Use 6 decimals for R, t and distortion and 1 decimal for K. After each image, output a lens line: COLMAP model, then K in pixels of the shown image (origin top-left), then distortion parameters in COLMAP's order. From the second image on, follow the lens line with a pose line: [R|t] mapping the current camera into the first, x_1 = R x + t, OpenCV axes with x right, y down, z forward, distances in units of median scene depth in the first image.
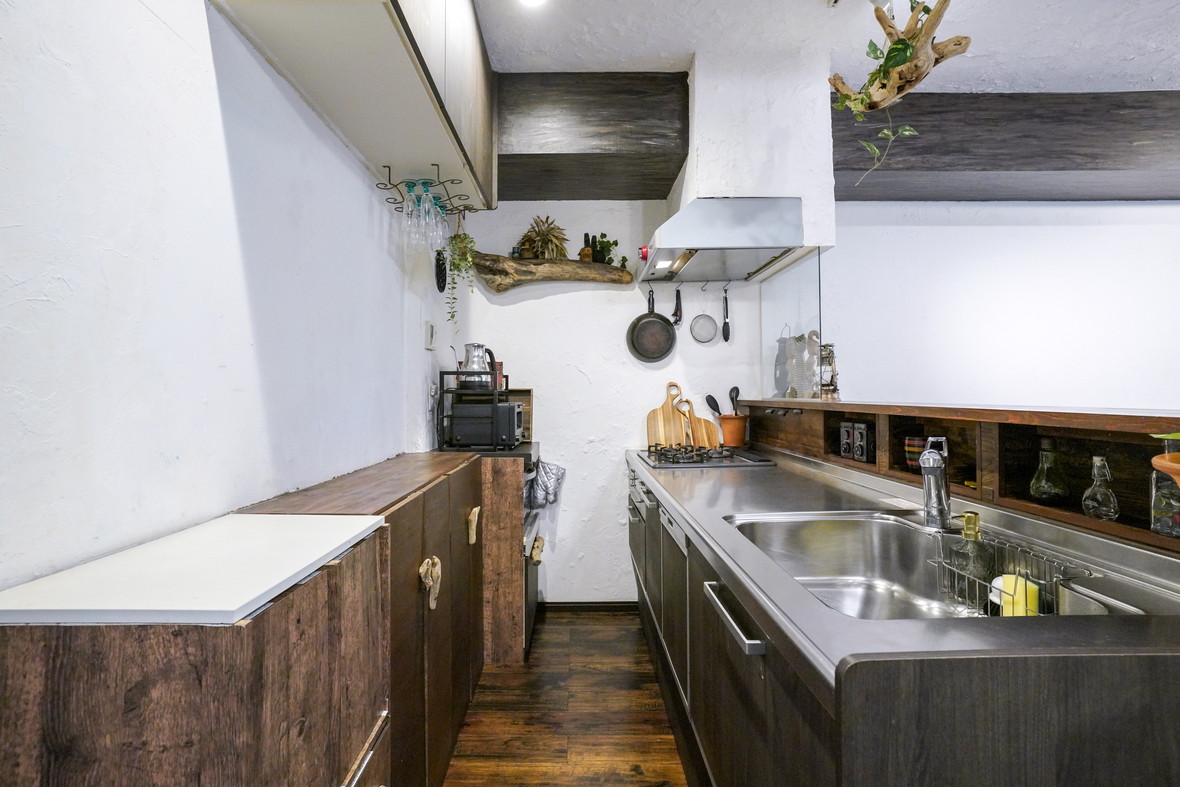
lens RADIAL K [[597.1, 0, 586.2], [0, 597.1, 385.4], [0, 0, 1]] dist [-0.026592, 0.024766]
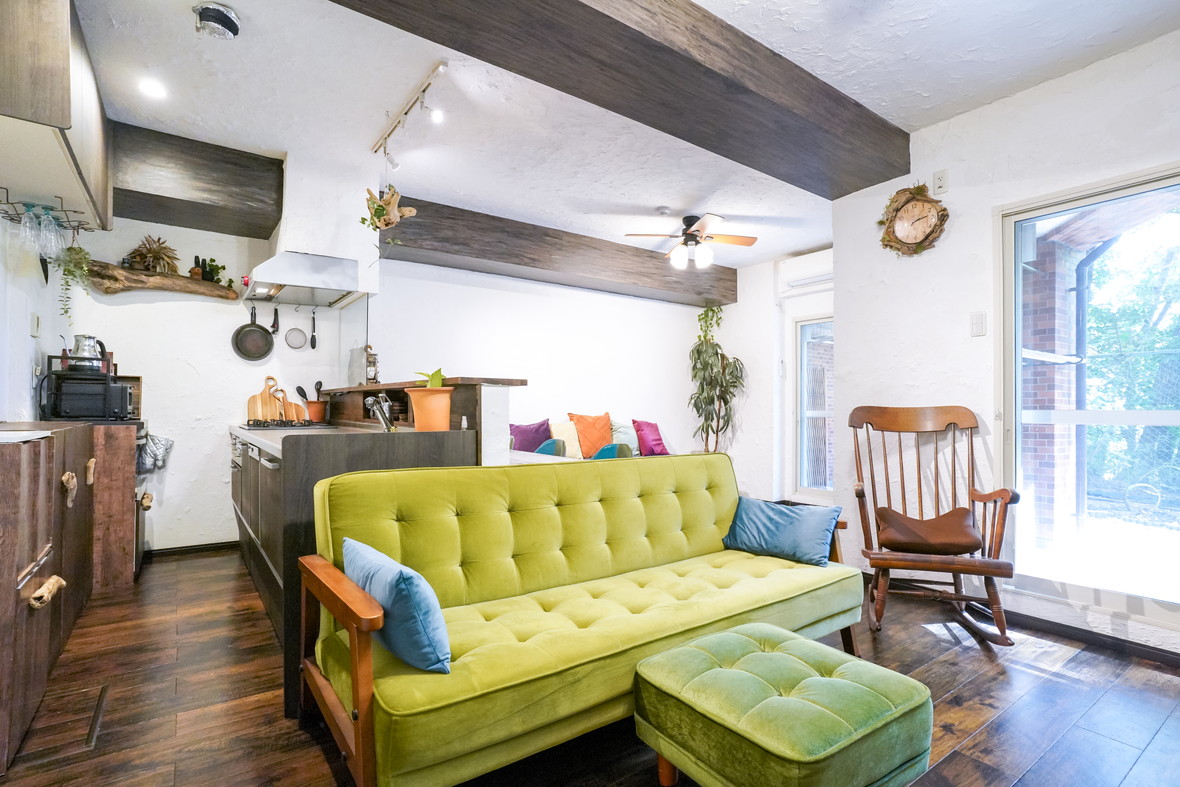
lens RADIAL K [[597.1, 0, 592.6], [0, 597.1, 409.8], [0, 0, 1]] dist [-0.026592, 0.024766]
pose [[0.828919, 0.013956, 0.559195, -0.002618], [-0.020393, 0.999778, 0.005279, 0.056519], [-0.558997, -0.015779, 0.829019, -0.605859]]
